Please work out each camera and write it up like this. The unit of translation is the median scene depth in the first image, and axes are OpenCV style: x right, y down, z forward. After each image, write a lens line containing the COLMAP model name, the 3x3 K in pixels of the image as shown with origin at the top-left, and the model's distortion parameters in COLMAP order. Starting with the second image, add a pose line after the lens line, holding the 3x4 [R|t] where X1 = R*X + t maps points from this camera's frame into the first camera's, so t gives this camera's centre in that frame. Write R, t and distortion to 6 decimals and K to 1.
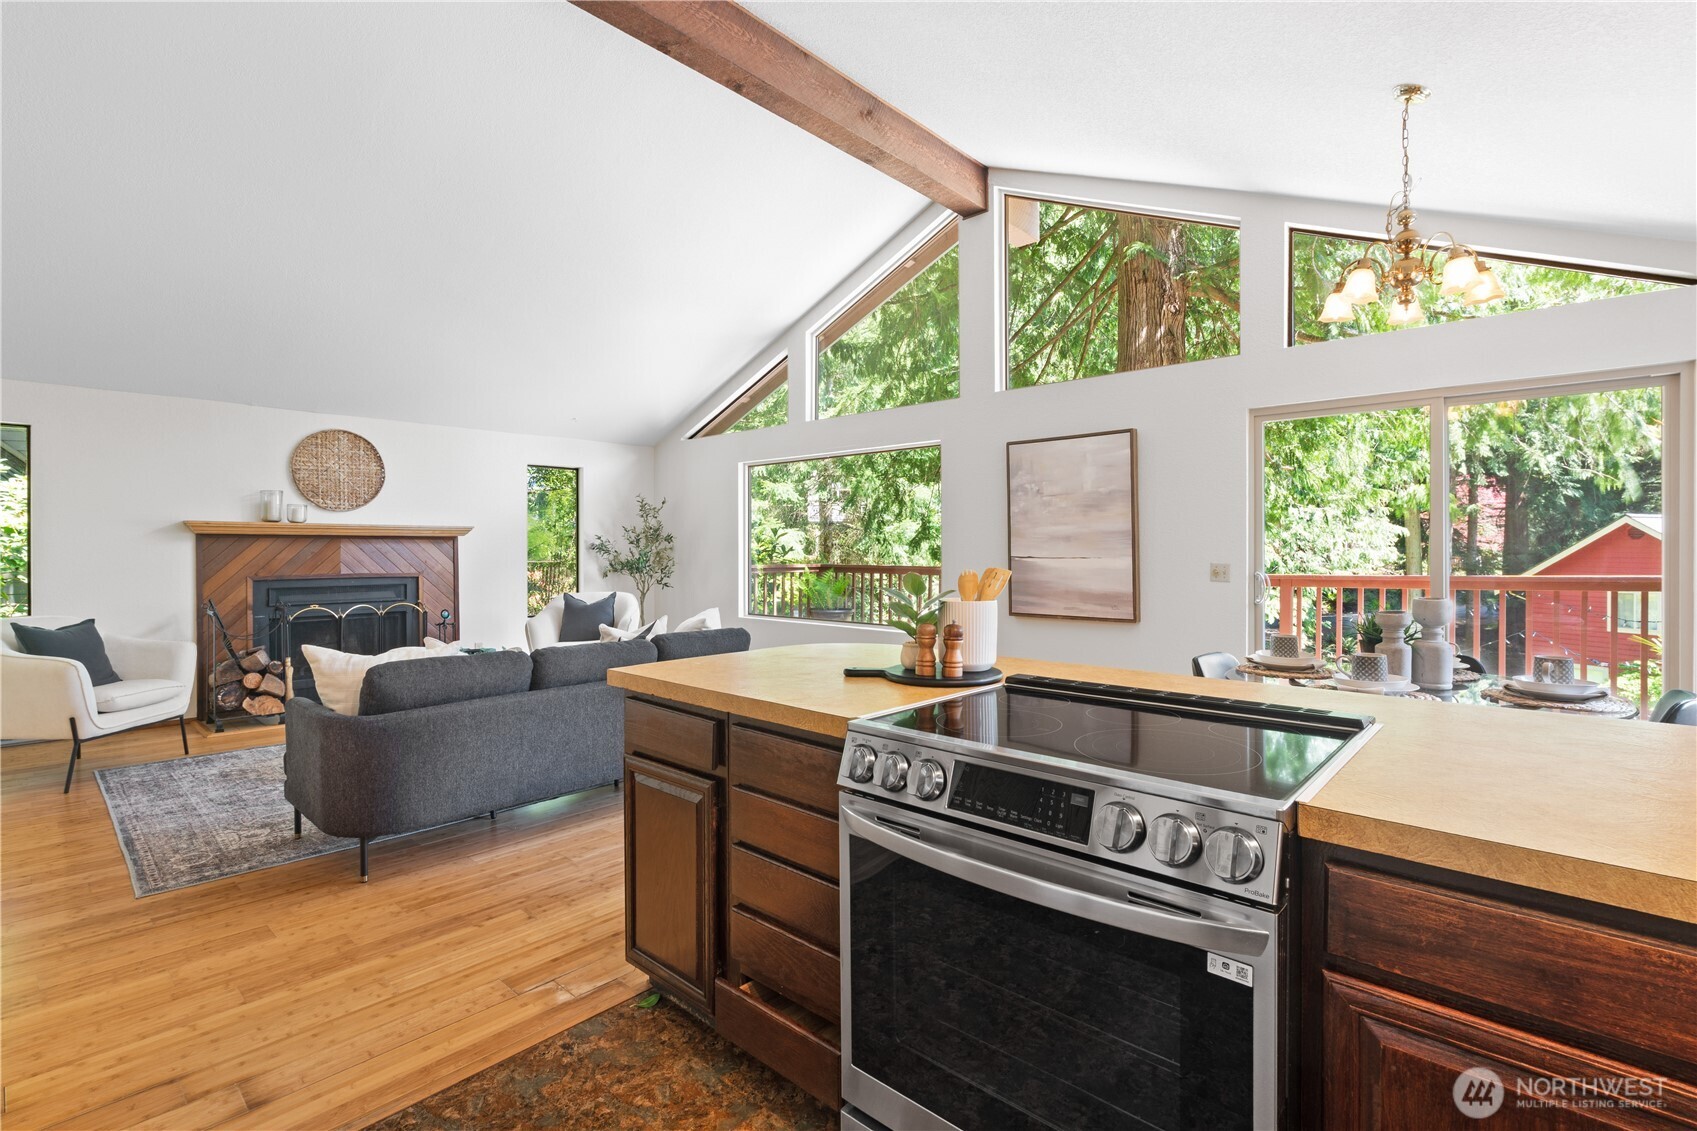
lens RADIAL K [[782.3, 0, 850.5], [0, 782.3, 545.7], [0, 0, 1]] dist [-0.007317, 0.000624]
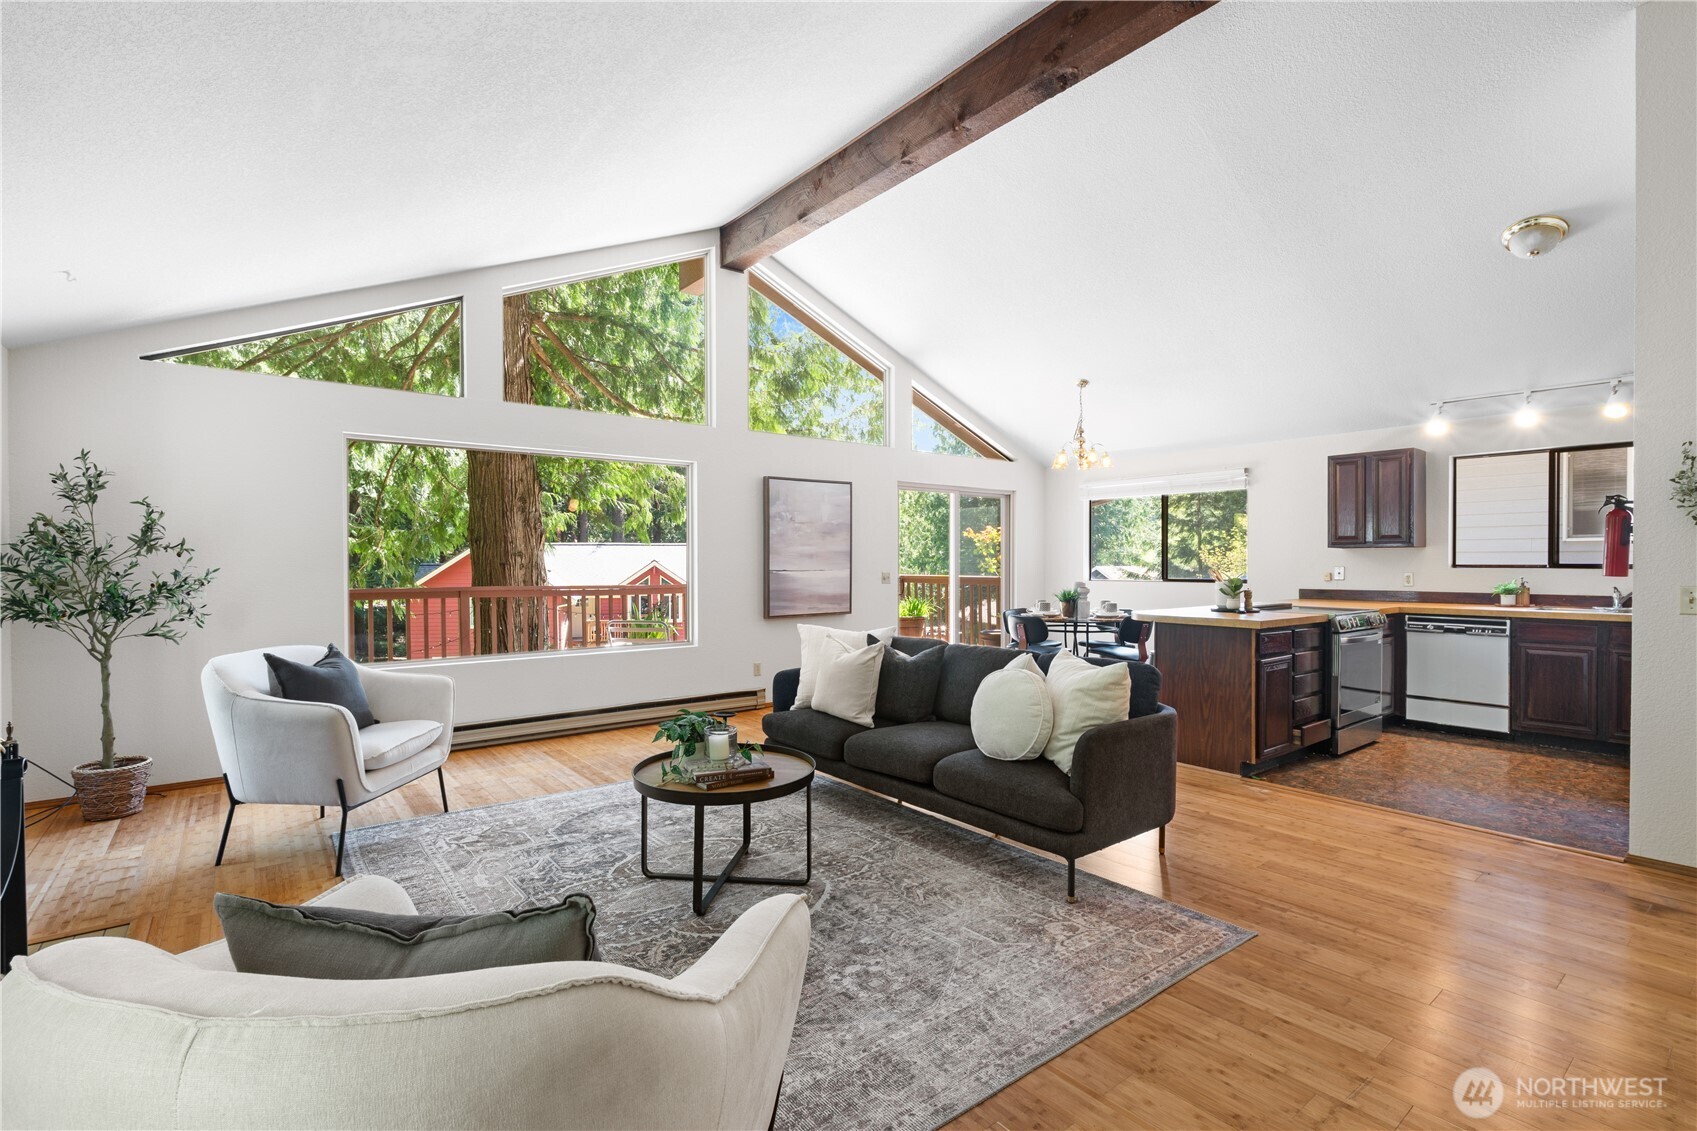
lens RADIAL K [[782.3, 0, 854.3], [0, 782.3, 565.0], [0, 0, 1]] dist [-0.007317, 0.000624]
pose [[0.163540, -0.001464, 0.986536, -1.008098], [-0.000142, 0.999999, 0.001508, 0.003819], [-0.986537, -0.000387, 0.163540, 0.694179]]
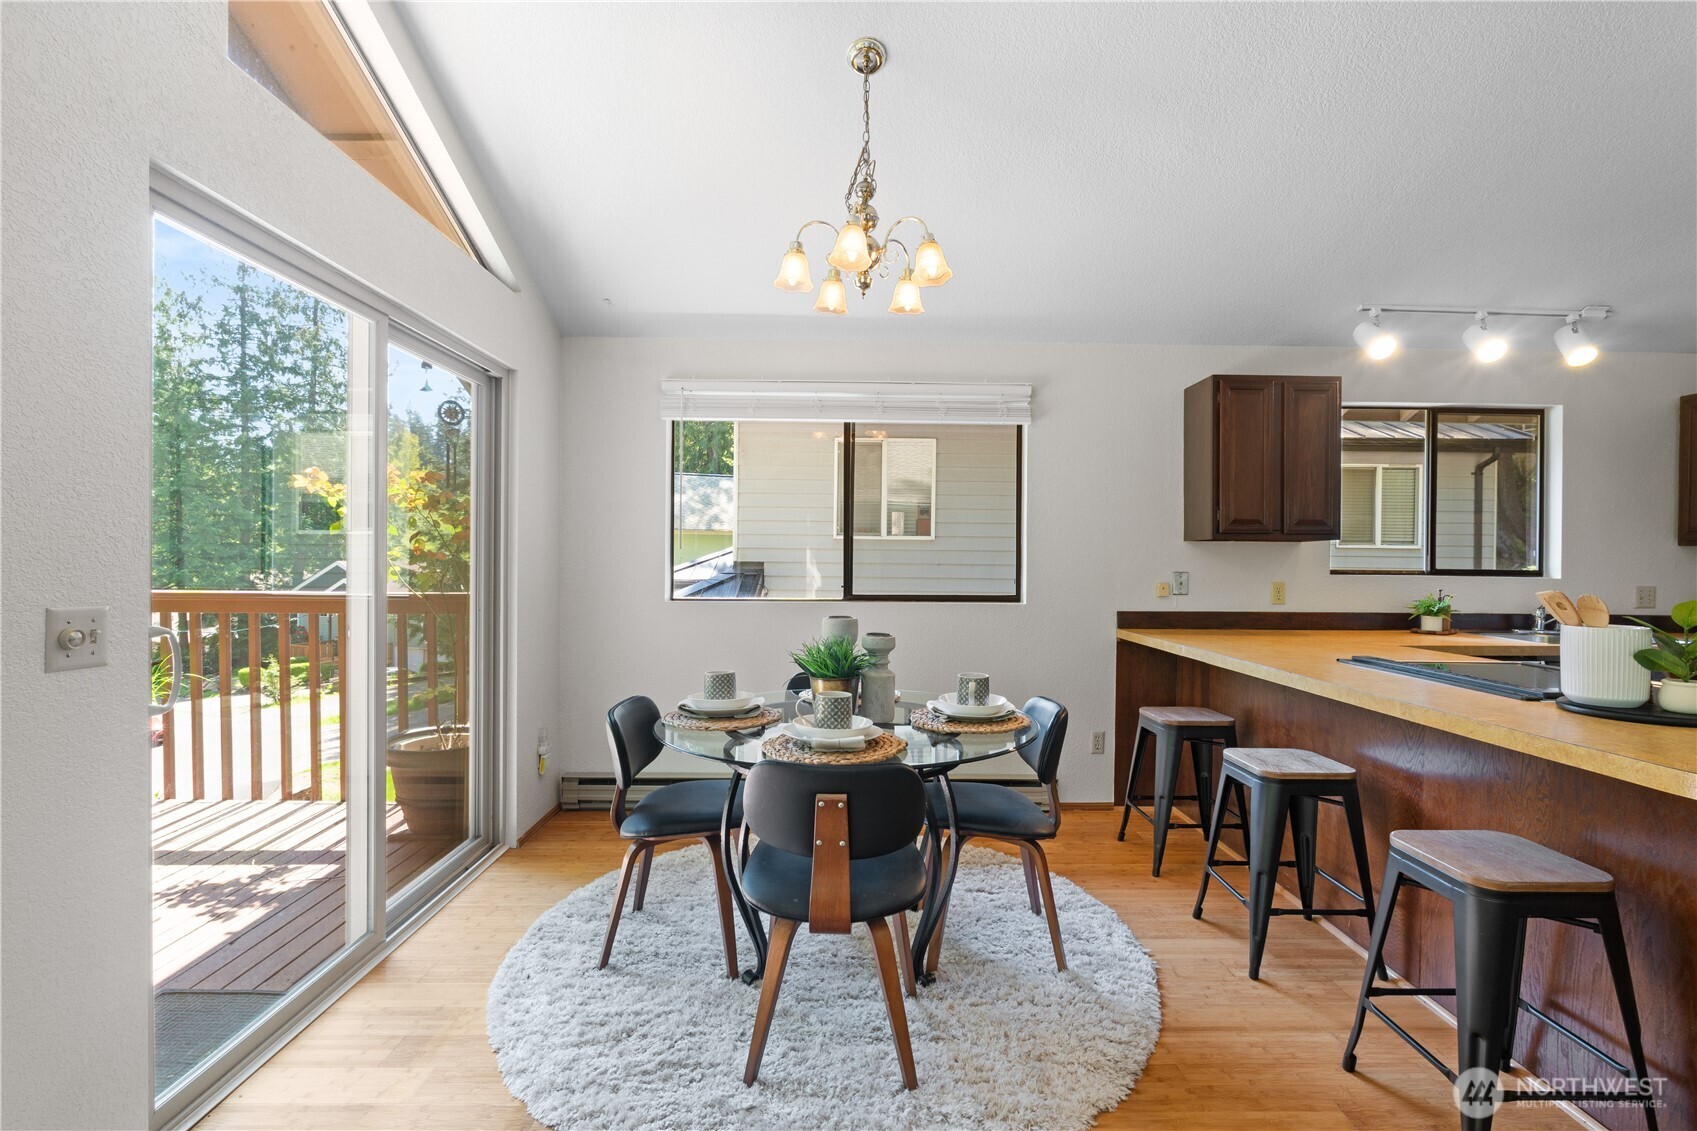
lens RADIAL K [[782.3, 0, 855.7], [0, 782.3, 565.1], [0, 0, 1]] dist [-0.007317, 0.000624]
pose [[-0.684003, -0.009608, 0.729416, 0.036454], [-0.008959, 0.999948, 0.004771, 0.000852], [-0.729424, -0.003272, -0.684054, 0.857282]]
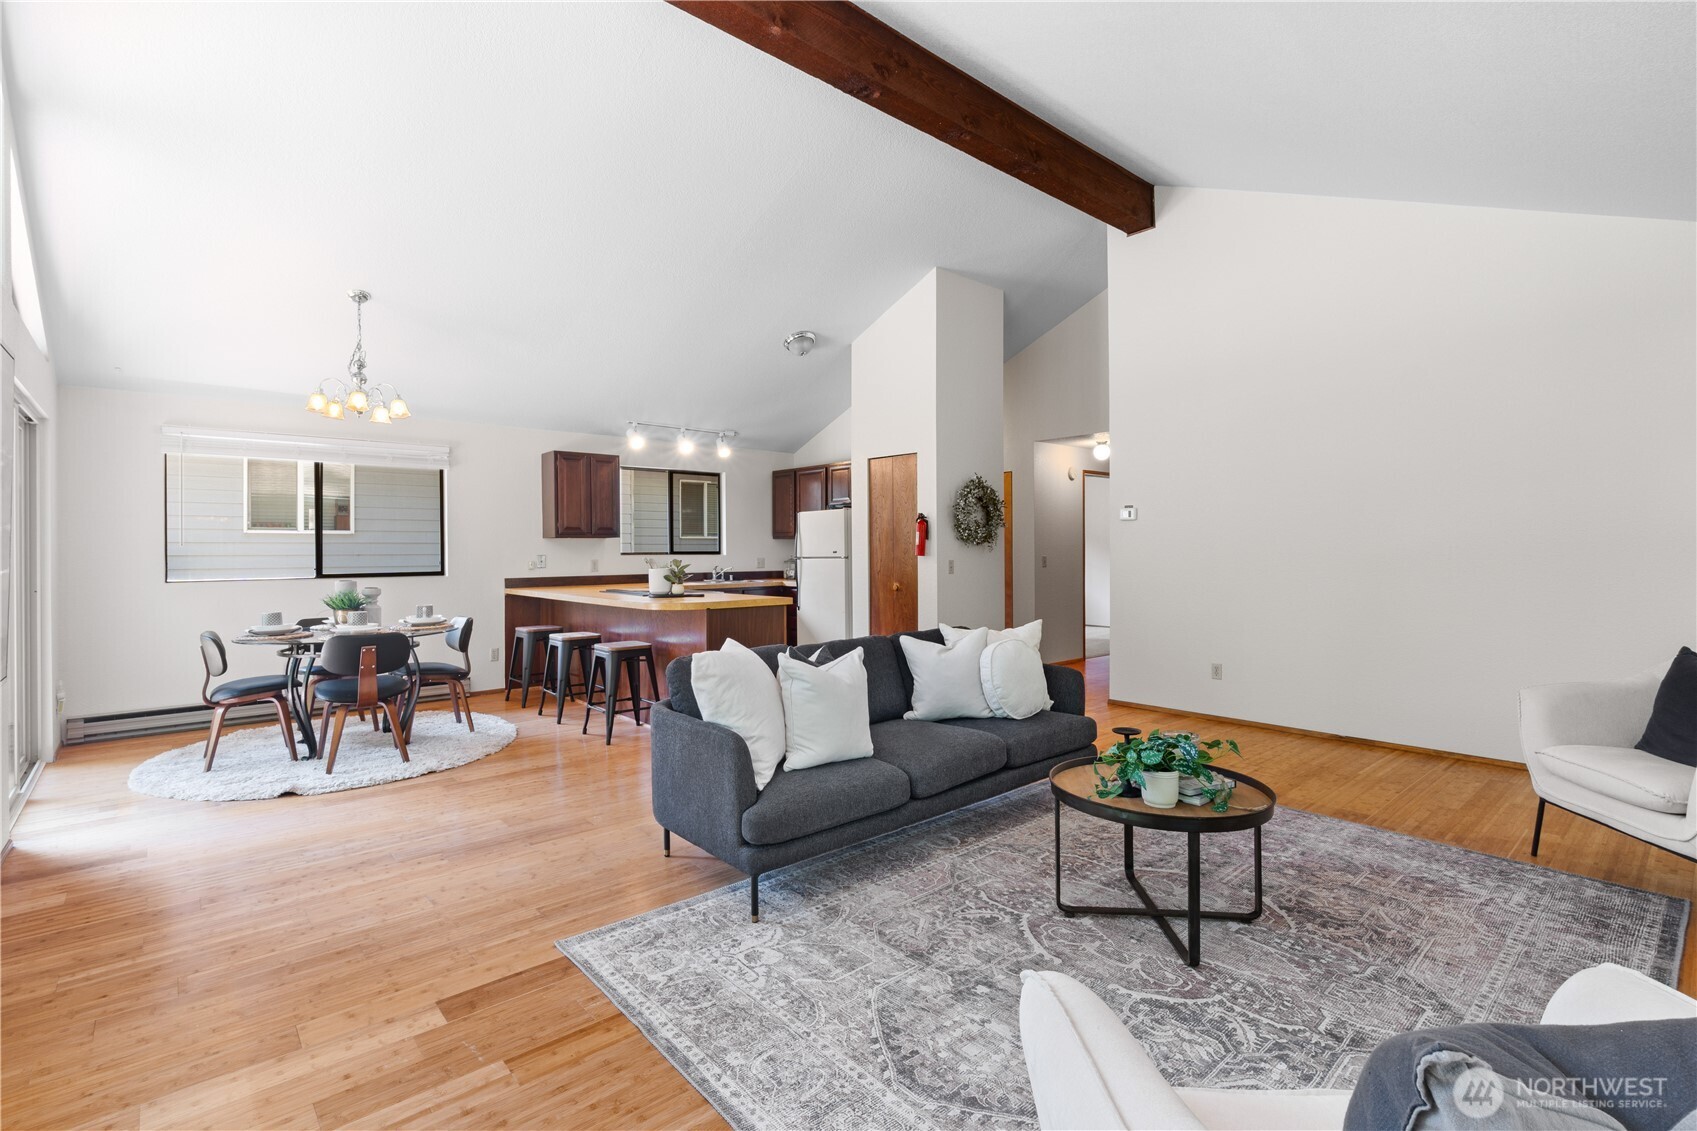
lens RADIAL K [[782.3, 0, 855.8], [0, 782.3, 551.0], [0, 0, 1]] dist [-0.007317, 0.000624]
pose [[-0.994175, 0.007369, 0.107529, -0.313876], [0.007502, 0.999972, 0.000830, 0.003975], [-0.107520, 0.001632, -0.994202, 1.399185]]
